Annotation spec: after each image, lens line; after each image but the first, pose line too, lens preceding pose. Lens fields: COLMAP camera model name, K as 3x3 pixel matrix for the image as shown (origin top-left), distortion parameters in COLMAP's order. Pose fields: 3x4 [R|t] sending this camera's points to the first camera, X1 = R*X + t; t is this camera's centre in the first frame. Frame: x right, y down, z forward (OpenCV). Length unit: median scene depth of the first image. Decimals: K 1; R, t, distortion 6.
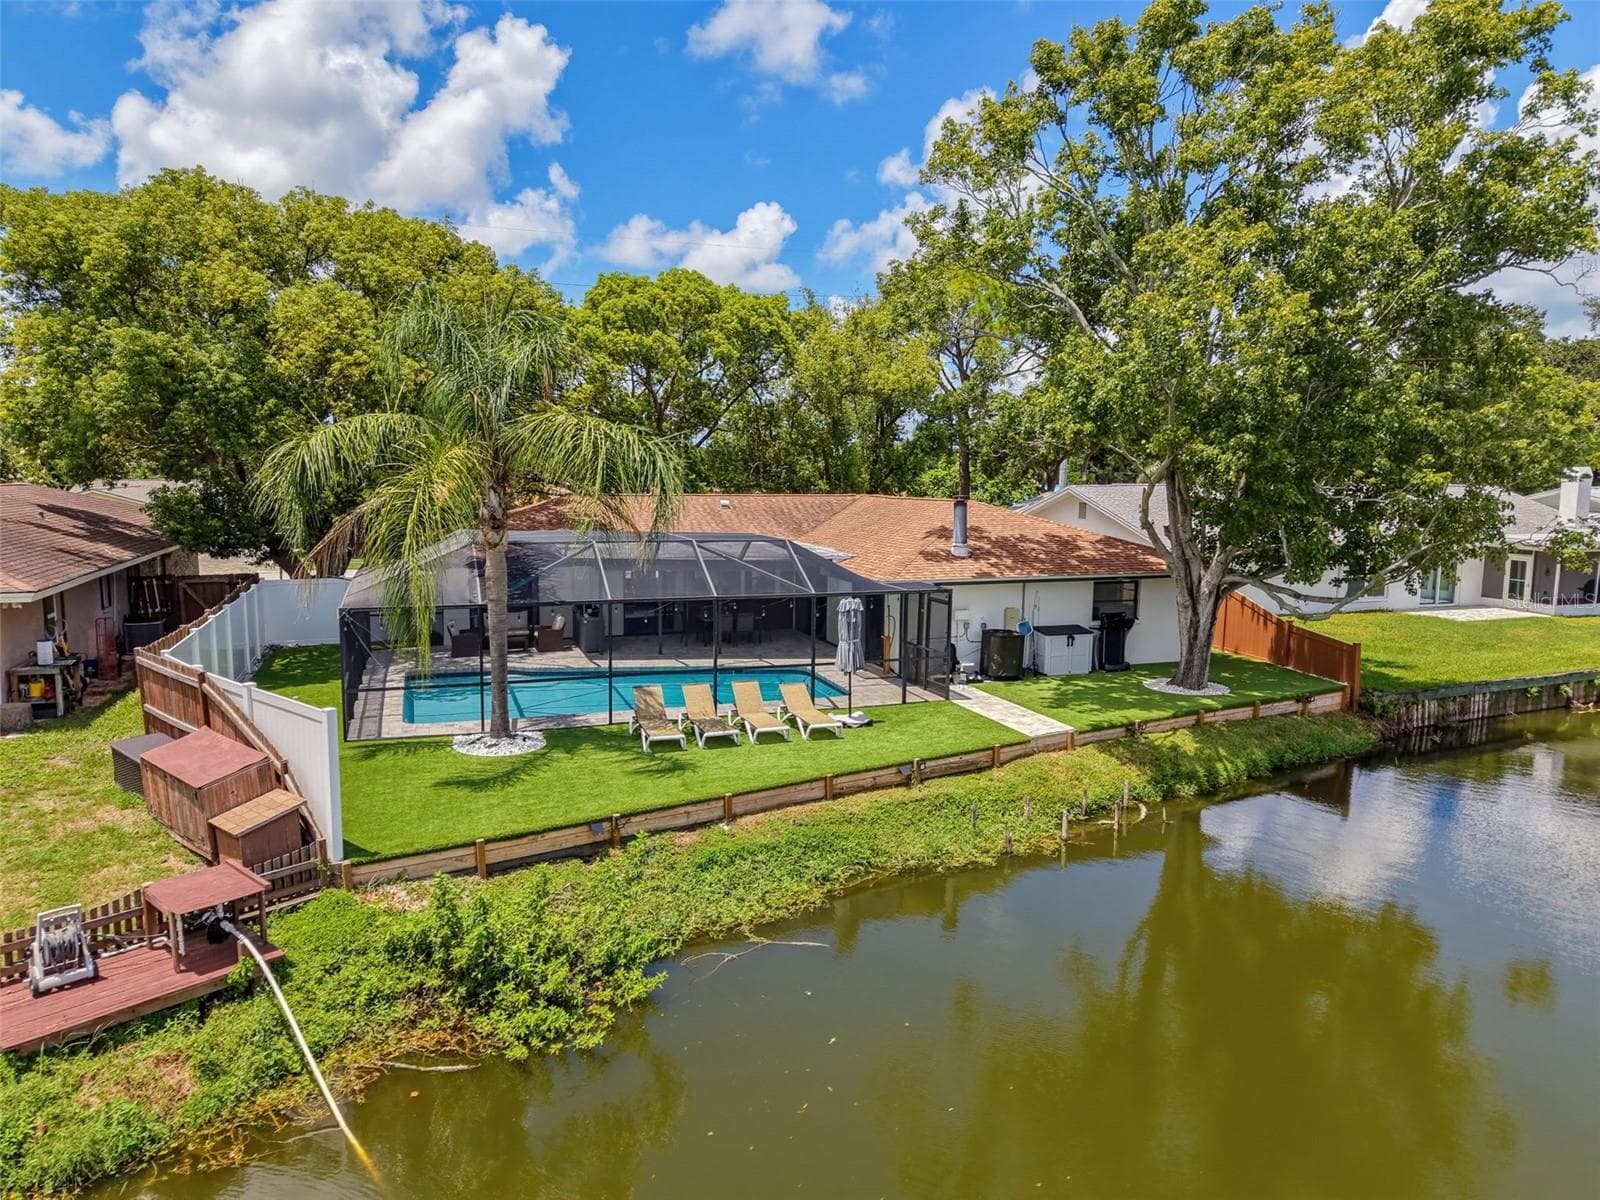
lens RADIAL K [[1105.5, 0, 797.9], [0, 1105.5, 589.7], [0, 0, 1]] dist [0.070039, -0.088105]
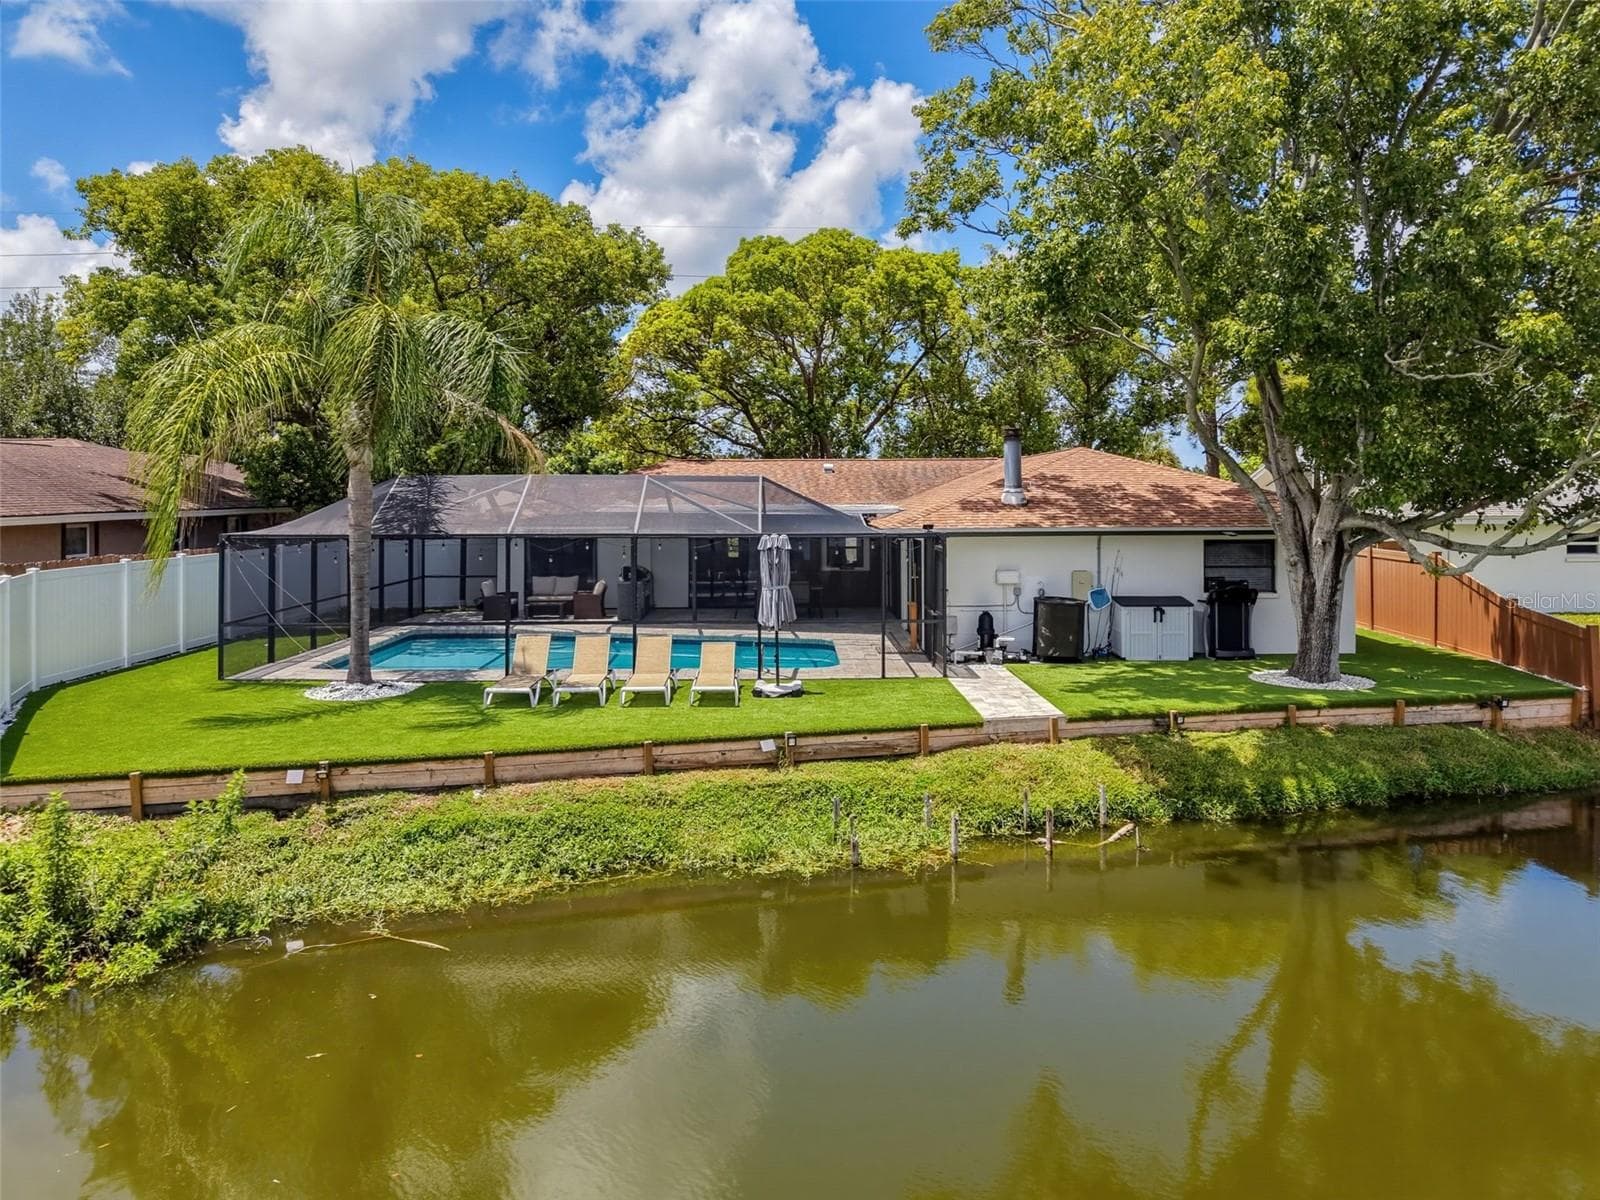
lens RADIAL K [[1127.7, 0, 801.9], [0, 1127.7, 499.3], [0, 0, 1]] dist [0.060028, -0.095124]
pose [[0.946495, -0.008721, -0.322601, 0.299523], [-0.026444, 0.994177, -0.104462, 0.061732], [0.321633, 0.107404, 0.940753, 0.215106]]
